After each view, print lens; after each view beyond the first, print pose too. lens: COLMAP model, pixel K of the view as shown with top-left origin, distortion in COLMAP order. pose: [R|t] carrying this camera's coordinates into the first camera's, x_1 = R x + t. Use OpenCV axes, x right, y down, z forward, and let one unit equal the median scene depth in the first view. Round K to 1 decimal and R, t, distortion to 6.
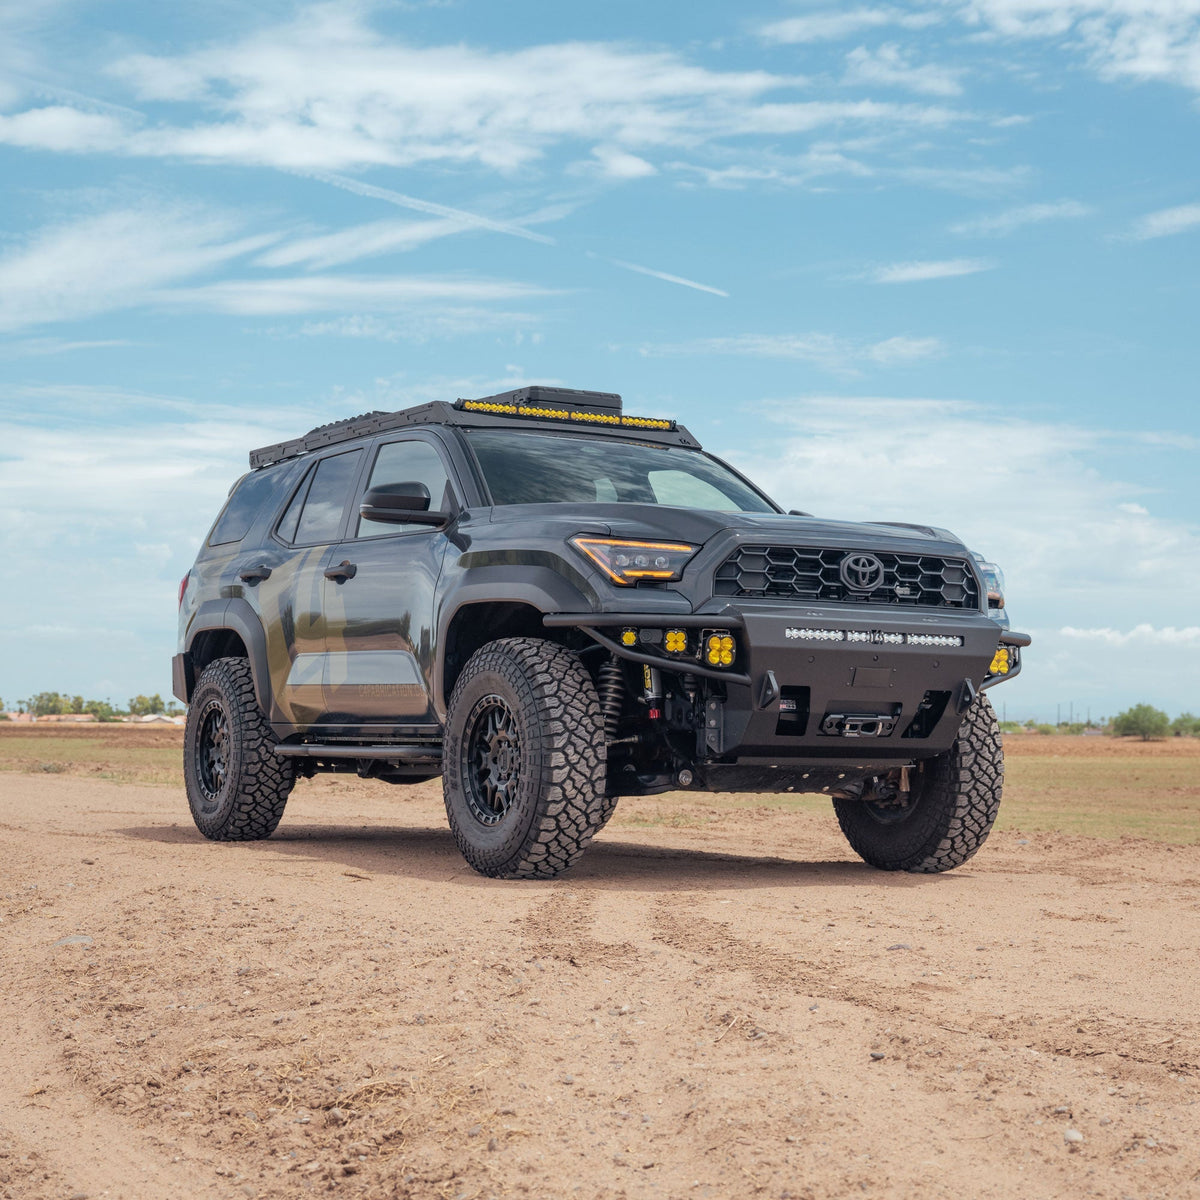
lens RADIAL K [[2254.8, 0, 620.6], [0, 2254.8, 597.6], [0, 0, 1]] dist [-0.006317, 0.000000]
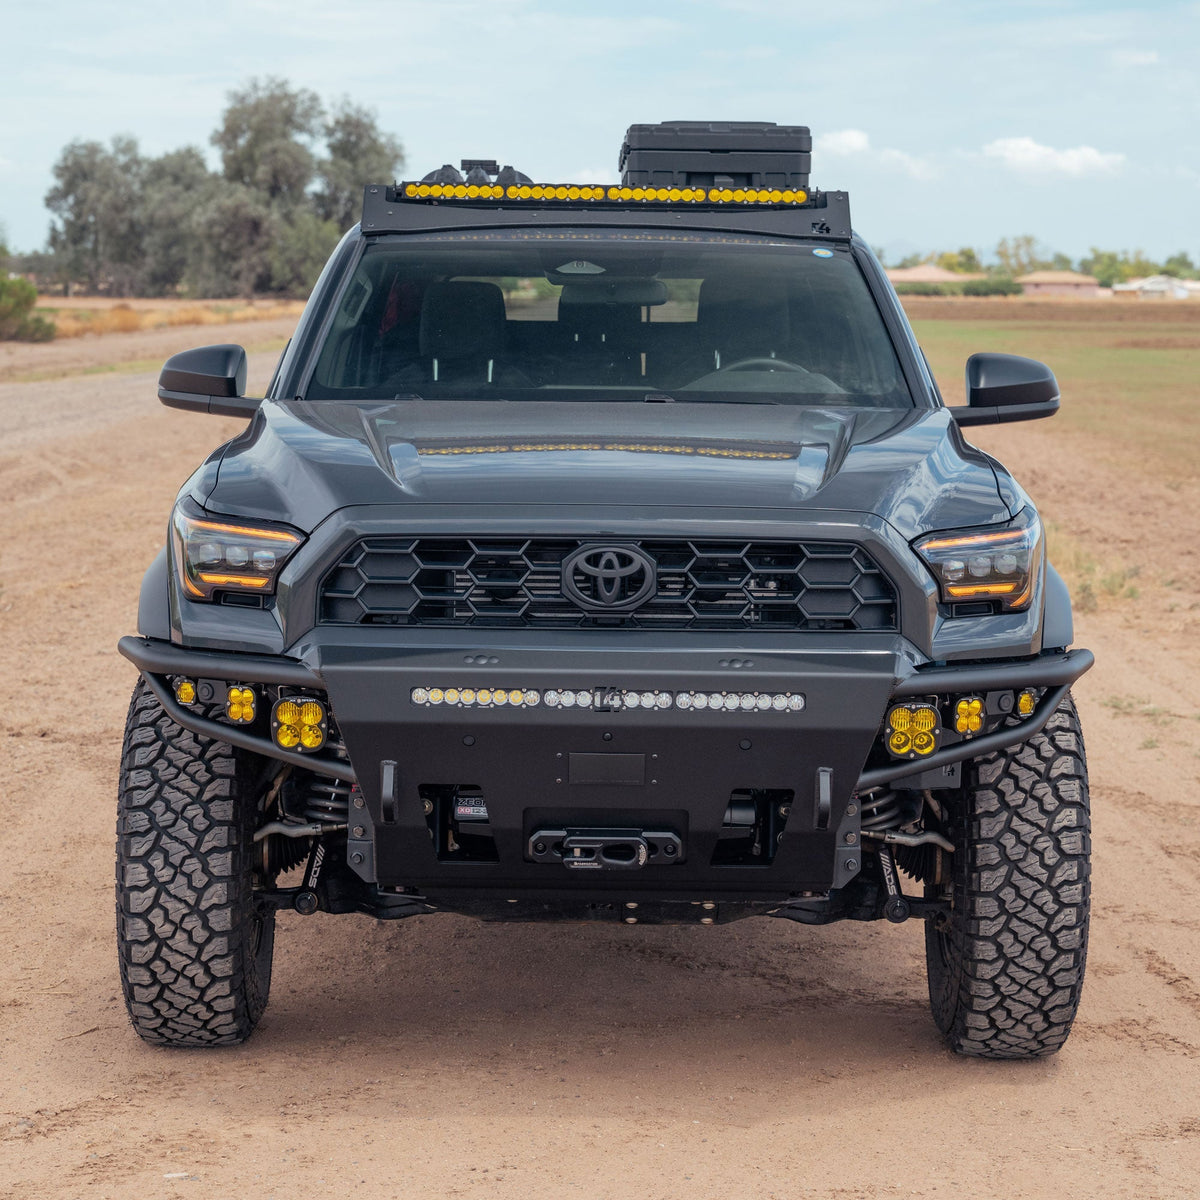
lens RADIAL K [[3566.3, 0, 596.6], [0, 3566.3, 598.0], [0, 0, 1]] dist [-0.005161, 0.000000]
pose [[0.864715, 0.038514, -0.500784, 0.548668], [0.032547, 0.990663, 0.132388, -0.123532], [0.501207, -0.130777, 0.855388, 0.243137]]
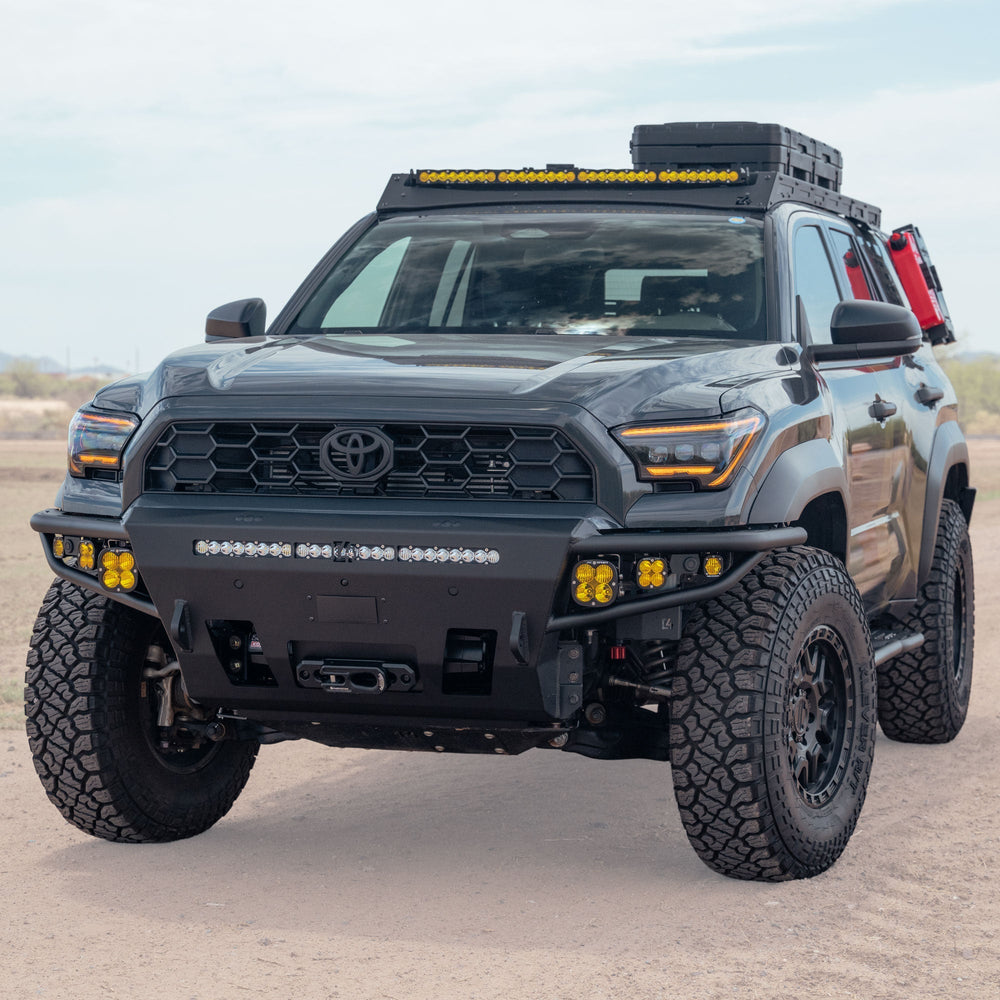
lens RADIAL K [[2971.9, 0, 560.5], [0, 2971.9, 497.9], [0, 0, 1]] dist [-0.005161, 0.000000]
pose [[0.708647, 0.022641, -0.705200, 0.791693], [0.044613, 0.996047, 0.076810, -0.064841], [0.704151, -0.085892, 0.704836, 0.406476]]
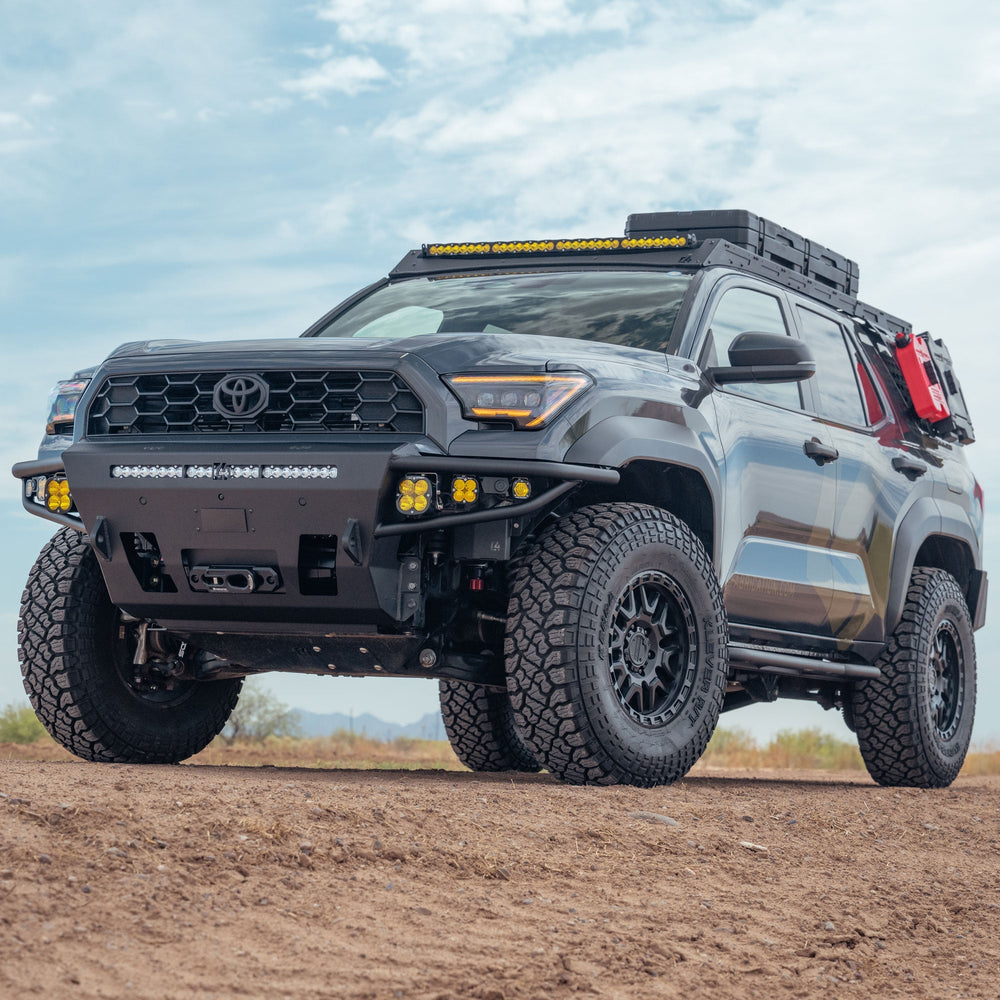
lens RADIAL K [[2999.0, 0, 498.4], [0, 2999.0, 499.0], [0, 0, 1]] dist [-0.040417, 0.000000]
pose [[0.556591, -0.058845, -0.828700, 1.083962], [0.019143, 0.998132, -0.058019, 0.093533], [0.830566, 0.016429, 0.556678, 0.461866]]
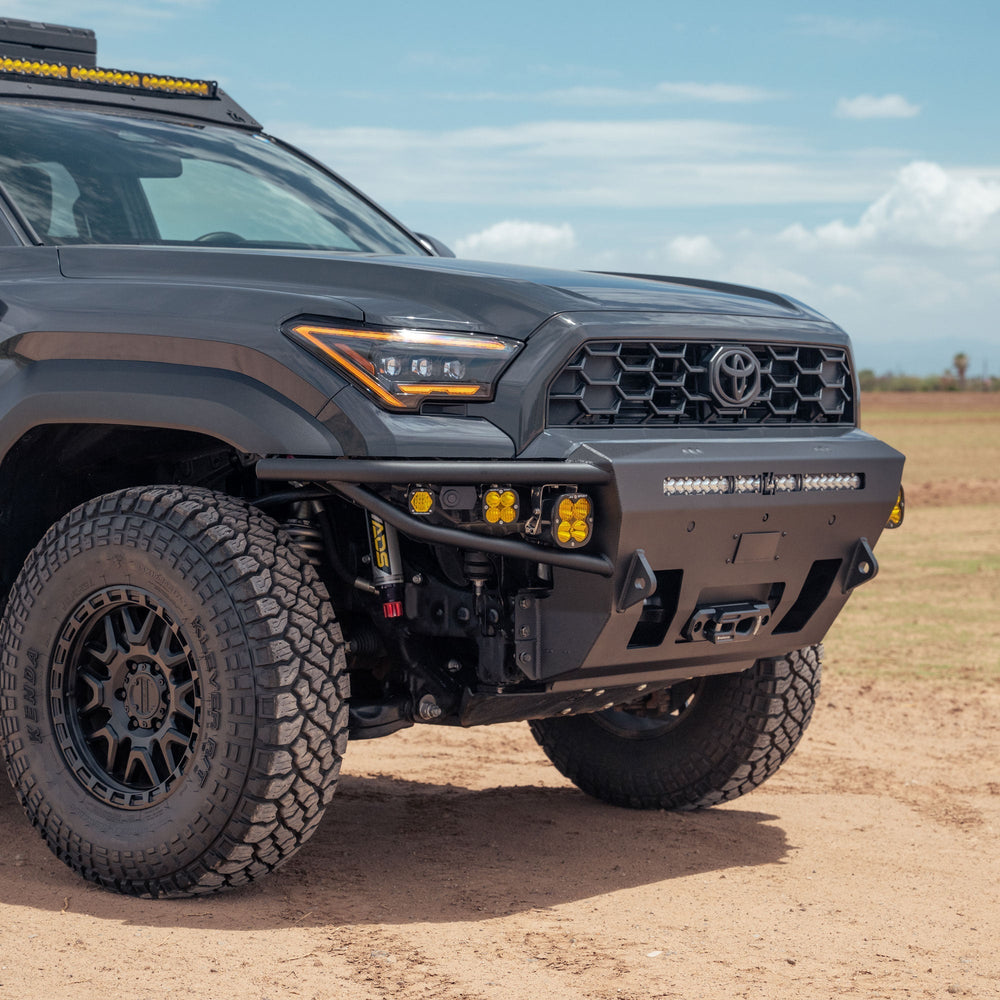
lens RADIAL K [[2971.9, 0, 537.0], [0, 2971.9, 496.4], [0, 0, 1]] dist [-0.005161, 0.000000]
pose [[0.934758, -0.023585, 0.354501, -0.235800], [-0.011233, 0.995334, 0.095838, -0.056505], [-0.355107, -0.093567, 0.930131, 0.255313]]
